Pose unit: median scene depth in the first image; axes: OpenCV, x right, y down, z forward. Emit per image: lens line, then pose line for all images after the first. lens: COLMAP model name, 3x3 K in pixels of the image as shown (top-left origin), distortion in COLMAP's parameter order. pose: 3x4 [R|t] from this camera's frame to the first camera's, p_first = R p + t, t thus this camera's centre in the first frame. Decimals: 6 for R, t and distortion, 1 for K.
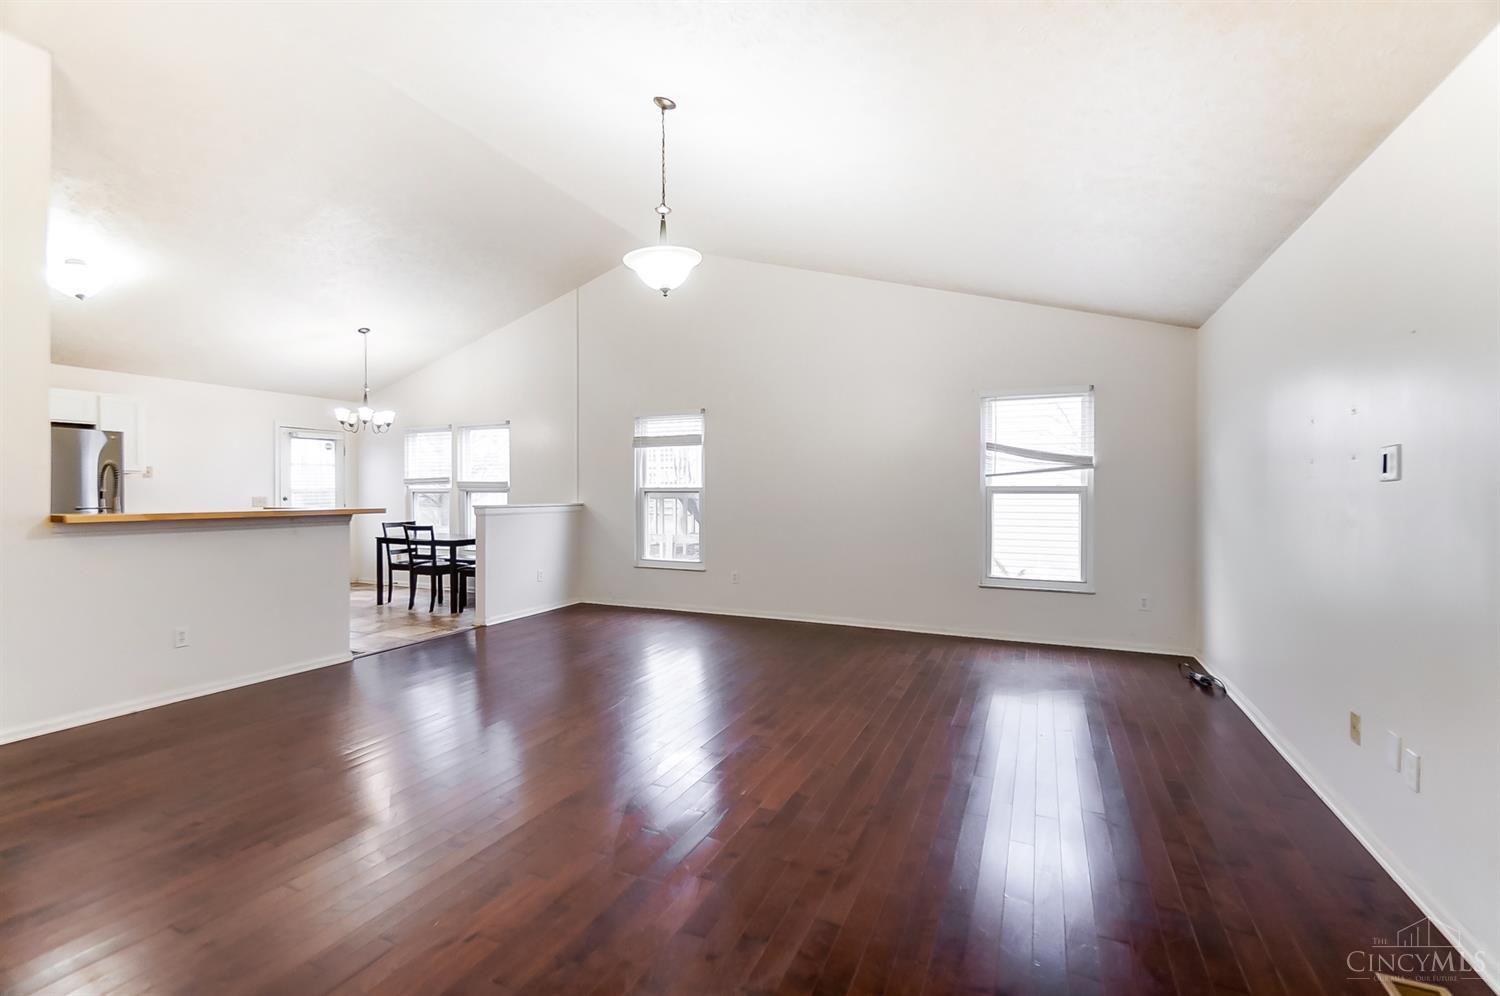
lens RADIAL K [[659.3, 0, 739.5], [0, 659.3, 496.3], [0, 0, 1]] dist [-0.002842, 0.001125]
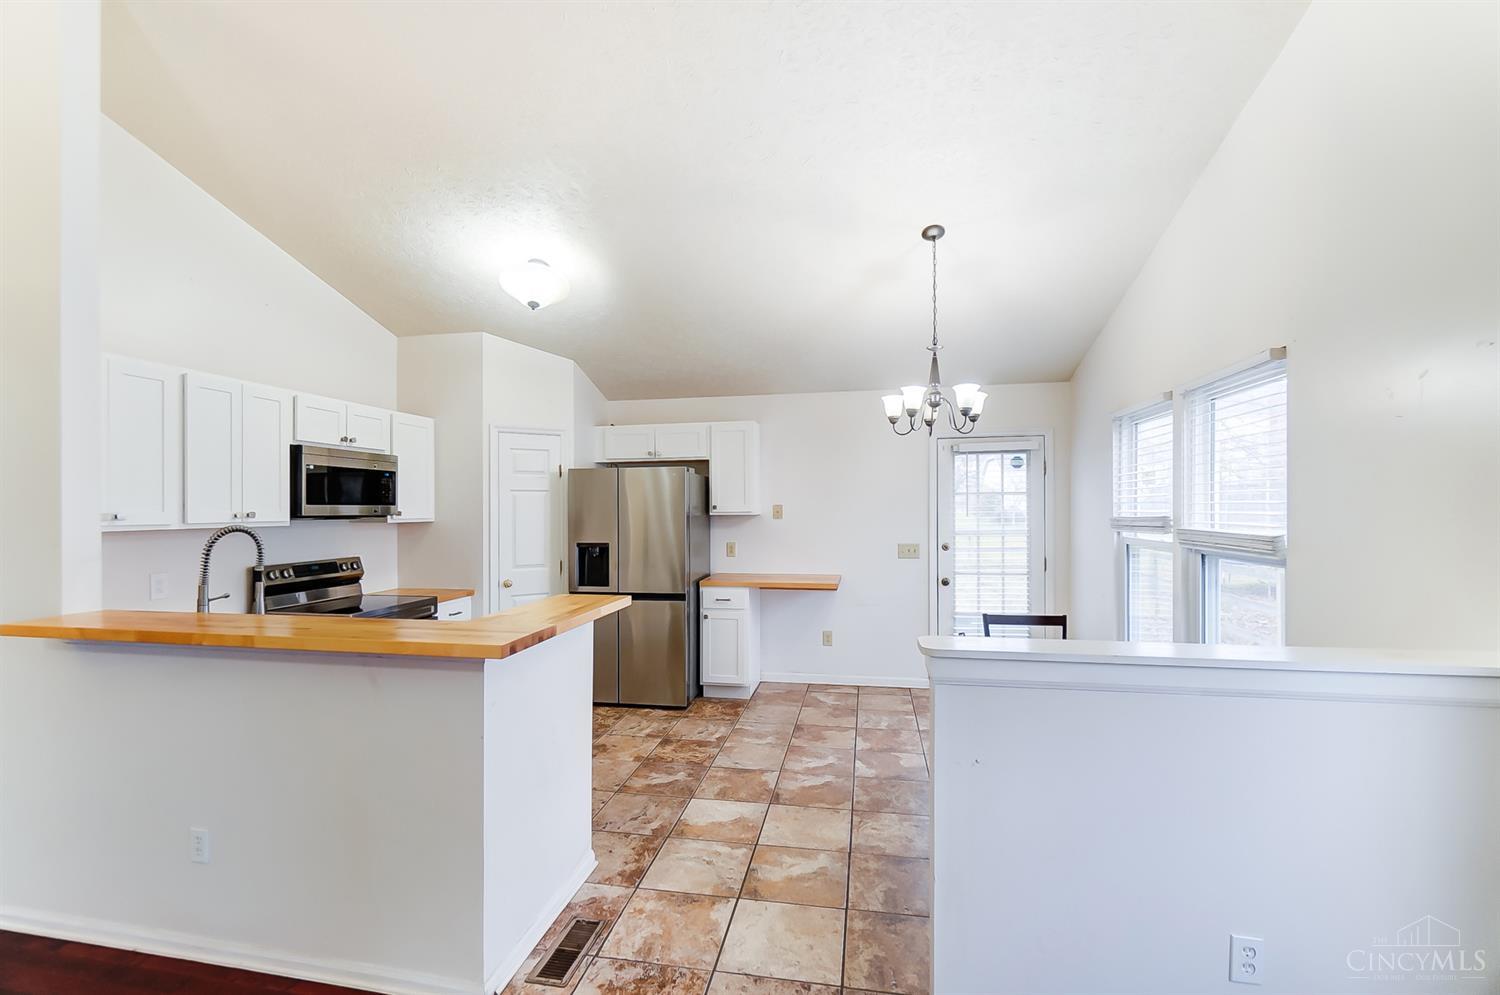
lens RADIAL K [[659.3, 0, 729.0], [0, 659.3, 512.2], [0, 0, 1]] dist [-0.002842, 0.001125]
pose [[0.215841, 0.007511, -0.976400, -0.091291], [-0.004451, 0.999968, 0.006709, -0.034084], [0.976418, 0.002898, 0.215867, 0.641786]]
